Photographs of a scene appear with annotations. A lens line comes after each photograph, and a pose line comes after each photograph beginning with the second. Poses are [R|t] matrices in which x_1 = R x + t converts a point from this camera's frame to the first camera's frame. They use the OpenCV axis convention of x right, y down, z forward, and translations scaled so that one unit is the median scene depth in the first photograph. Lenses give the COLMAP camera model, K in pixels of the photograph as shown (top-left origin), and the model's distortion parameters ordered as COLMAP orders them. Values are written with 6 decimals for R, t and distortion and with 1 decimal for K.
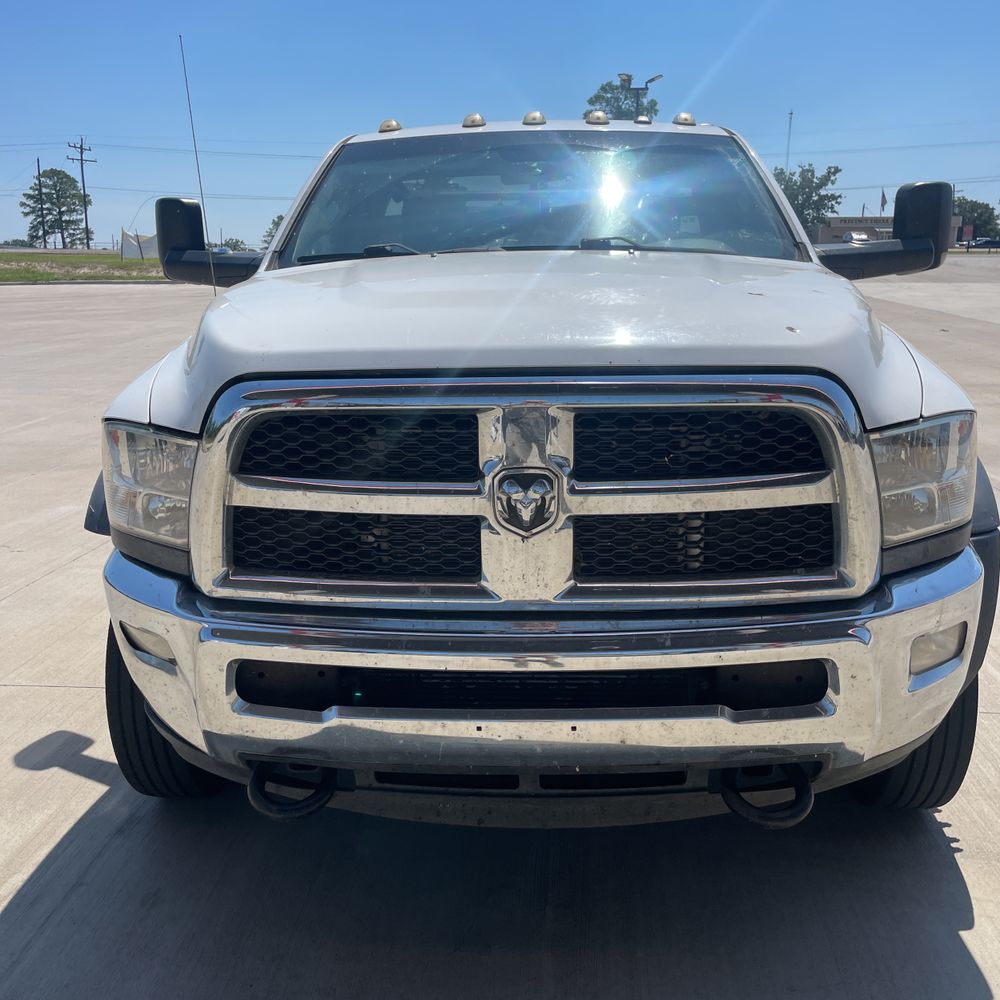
lens RADIAL K [[1019.4, 0, 506.2], [0, 1019.4, 499.7], [0, 0, 1]] dist [0.091923, -0.146576]
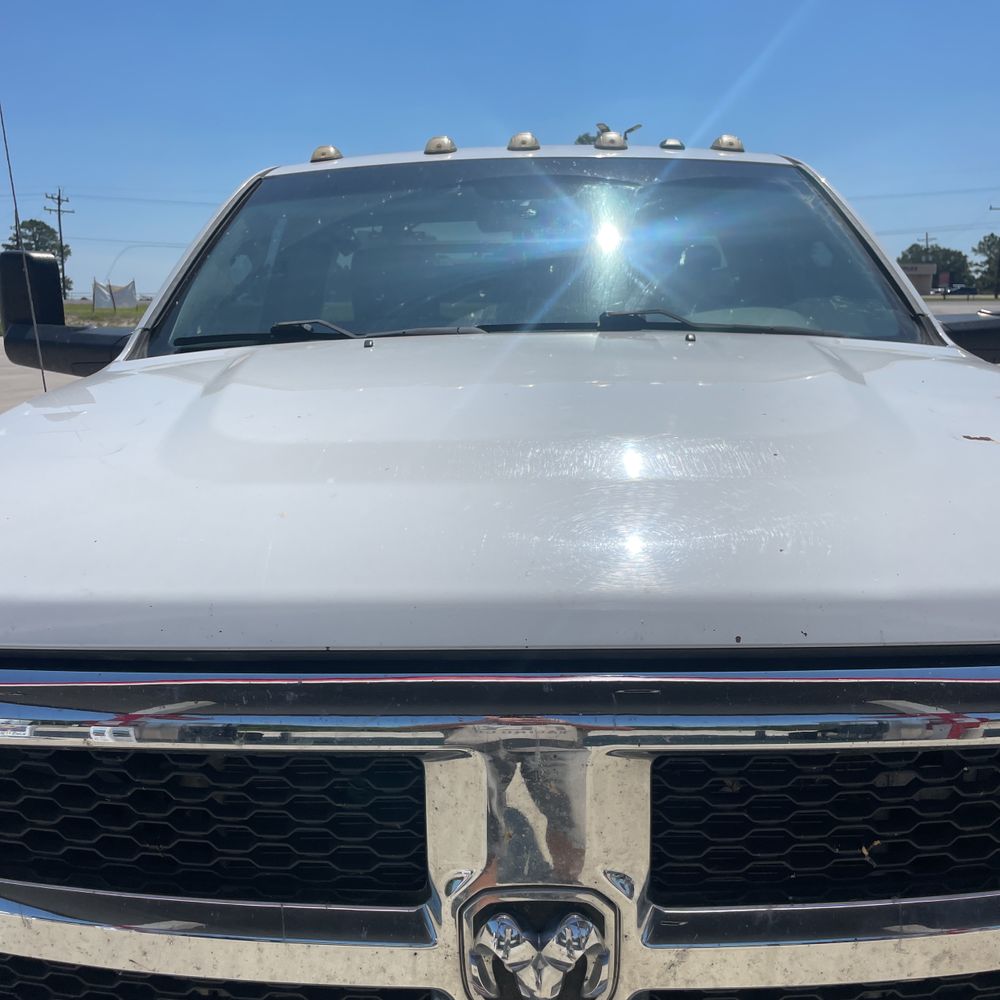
lens RADIAL K [[1019.4, 0, 506.2], [0, 1019.4, 499.7], [0, 0, 1]] dist [0.091923, -0.146576]
pose [[0.999791, -0.007743, 0.018919, -0.000546], [0.008570, 0.998992, -0.044066, -0.089129], [-0.018559, 0.044219, 0.998849, 0.295151]]
